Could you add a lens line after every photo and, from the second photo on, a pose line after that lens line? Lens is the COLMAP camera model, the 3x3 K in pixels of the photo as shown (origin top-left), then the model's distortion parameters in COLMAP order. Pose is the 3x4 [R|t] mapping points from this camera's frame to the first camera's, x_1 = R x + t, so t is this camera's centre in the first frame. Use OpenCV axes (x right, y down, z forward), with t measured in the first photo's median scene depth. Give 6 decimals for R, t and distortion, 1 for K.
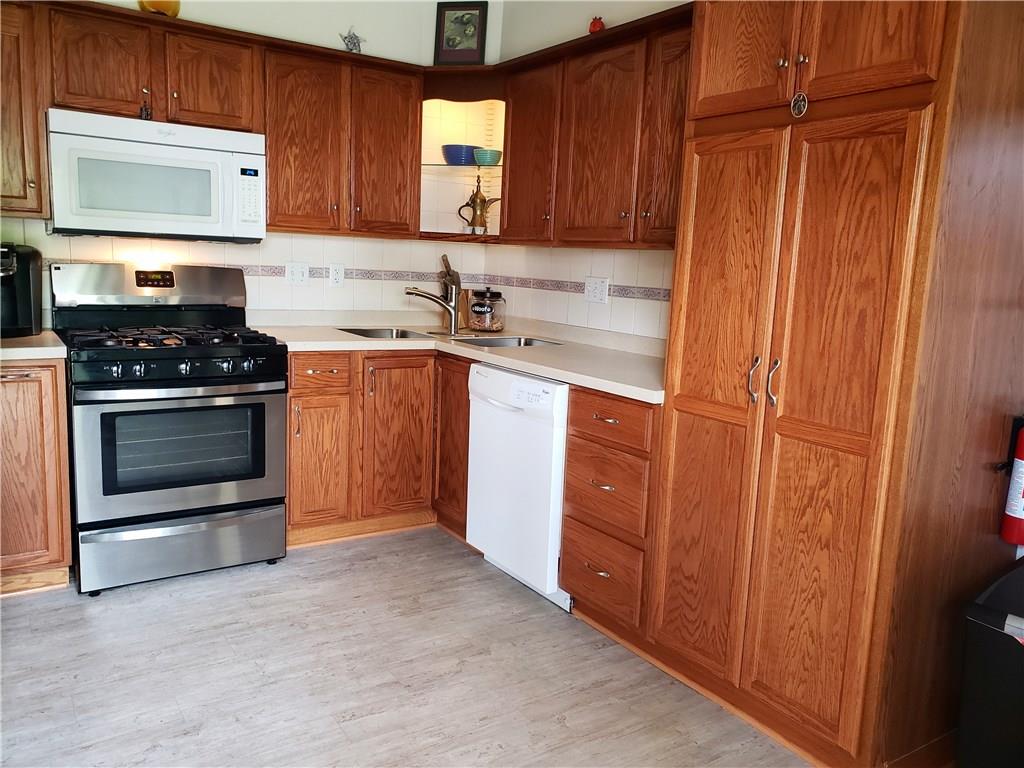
lens RADIAL K [[807.2, 0, 512.6], [0, 807.2, 385.7], [0, 0, 1]] dist [0.059193, -0.053034]
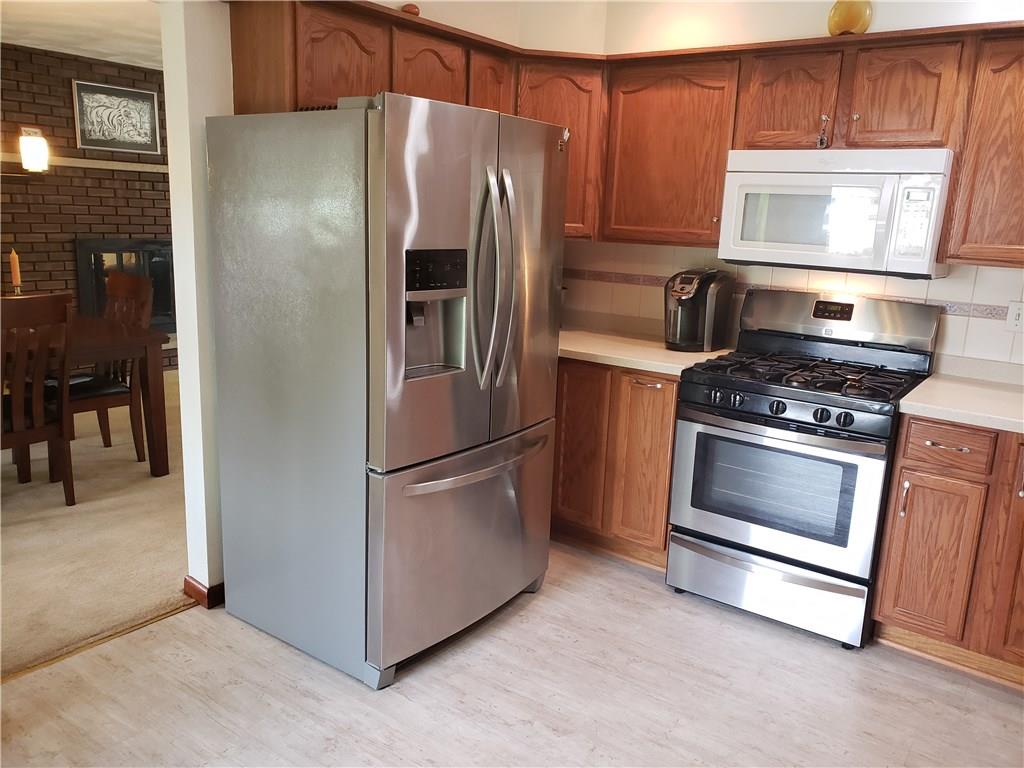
lens RADIAL K [[807.2, 0, 513.3], [0, 807.2, 380.4], [0, 0, 1]] dist [0.059193, -0.053034]
pose [[0.351156, 0.166936, -0.921315, 0.339683], [-0.177419, 0.978015, 0.109587, -0.094041], [0.919354, 0.124977, 0.373054, 0.326155]]
